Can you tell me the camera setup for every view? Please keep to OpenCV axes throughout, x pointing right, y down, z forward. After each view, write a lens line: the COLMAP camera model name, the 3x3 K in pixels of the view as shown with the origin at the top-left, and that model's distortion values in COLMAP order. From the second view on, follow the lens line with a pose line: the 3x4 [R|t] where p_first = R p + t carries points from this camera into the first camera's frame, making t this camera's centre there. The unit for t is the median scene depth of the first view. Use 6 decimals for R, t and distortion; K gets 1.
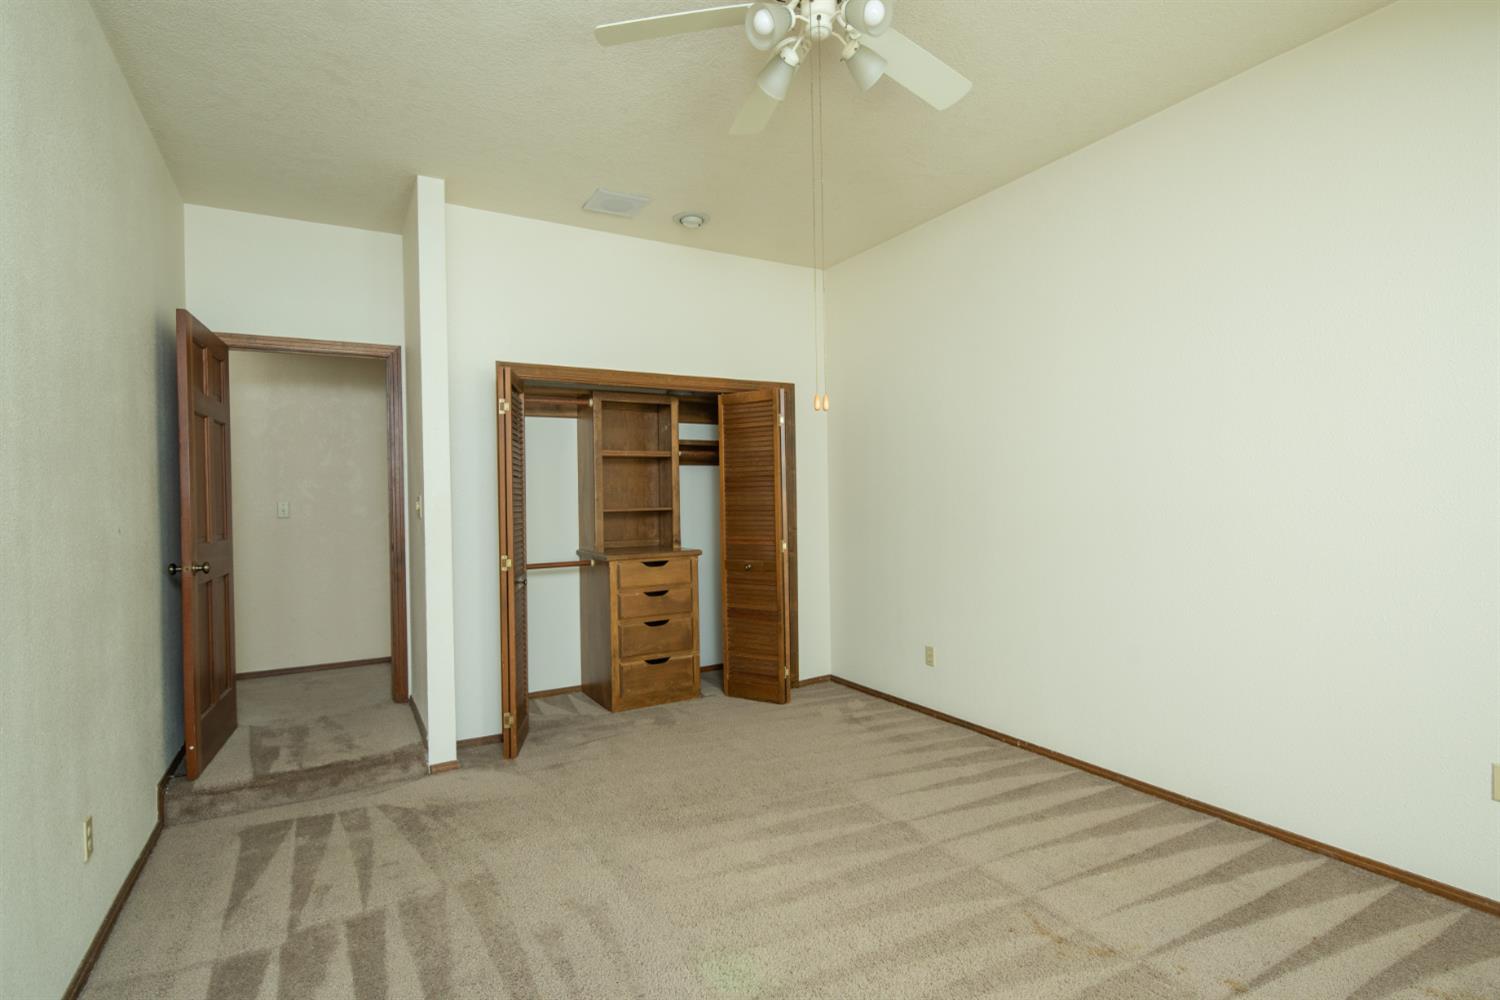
lens RADIAL K [[734.8, 0, 742.5], [0, 734.8, 500.0], [0, 0, 1]] dist [0.005689, -0.003586]
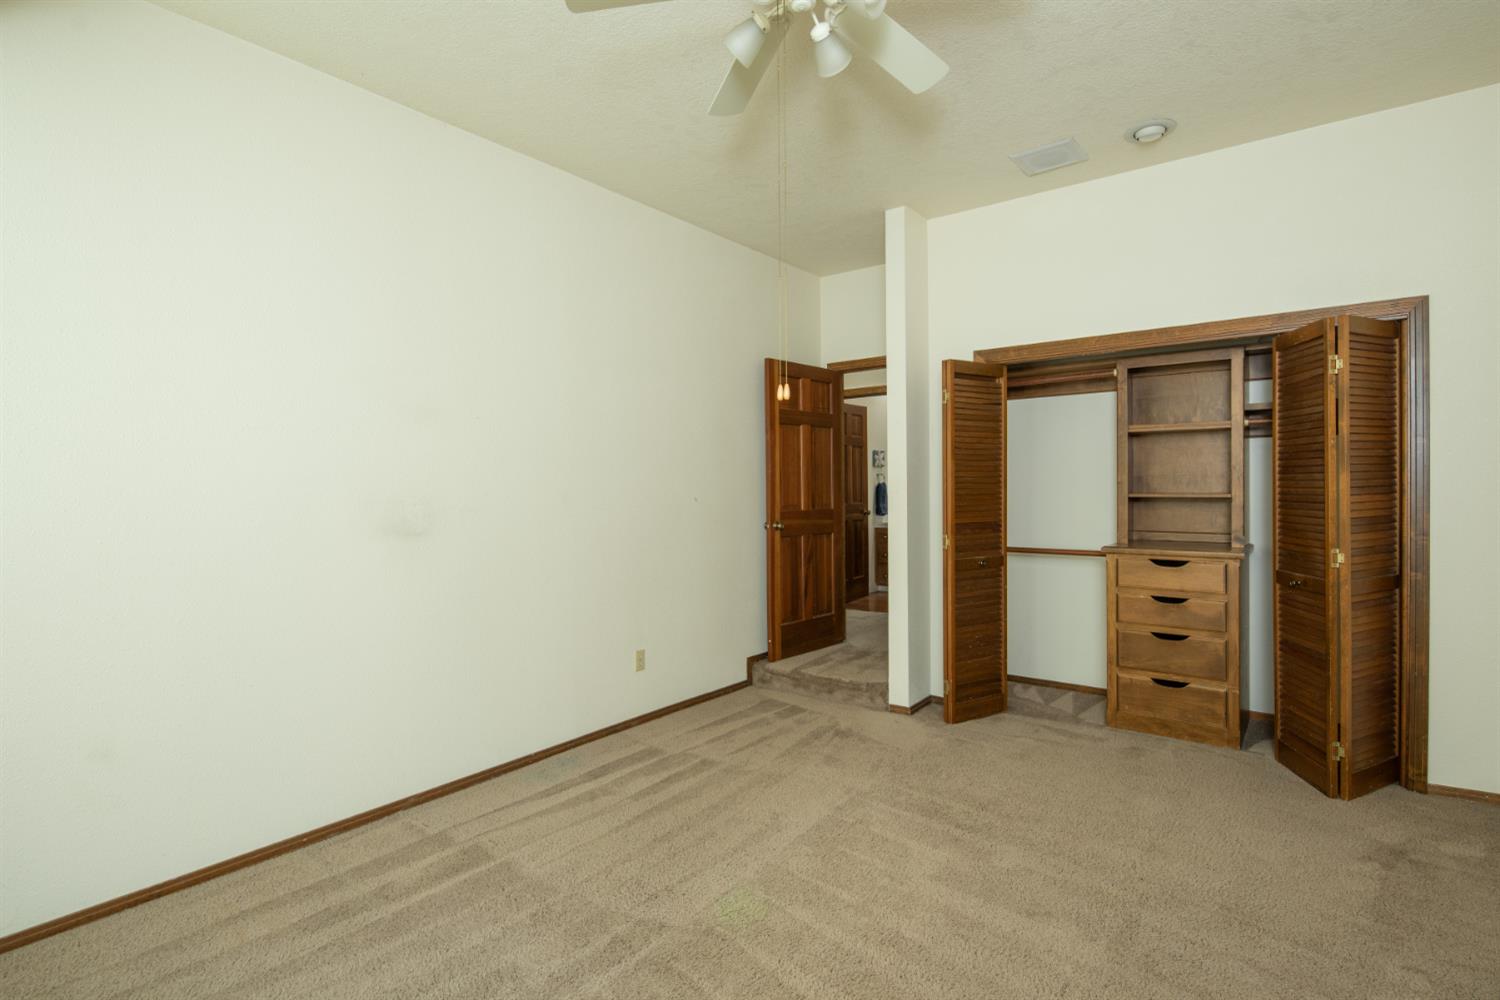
lens RADIAL K [[734.8, 0, 743.8], [0, 734.8, 492.6], [0, 0, 1]] dist [0.005689, -0.003586]
pose [[0.363675, 0.023451, -0.931231, 0.473829], [-0.002978, 0.999707, 0.024012, -0.008987], [0.931521, -0.005959, 0.363638, 0.276277]]
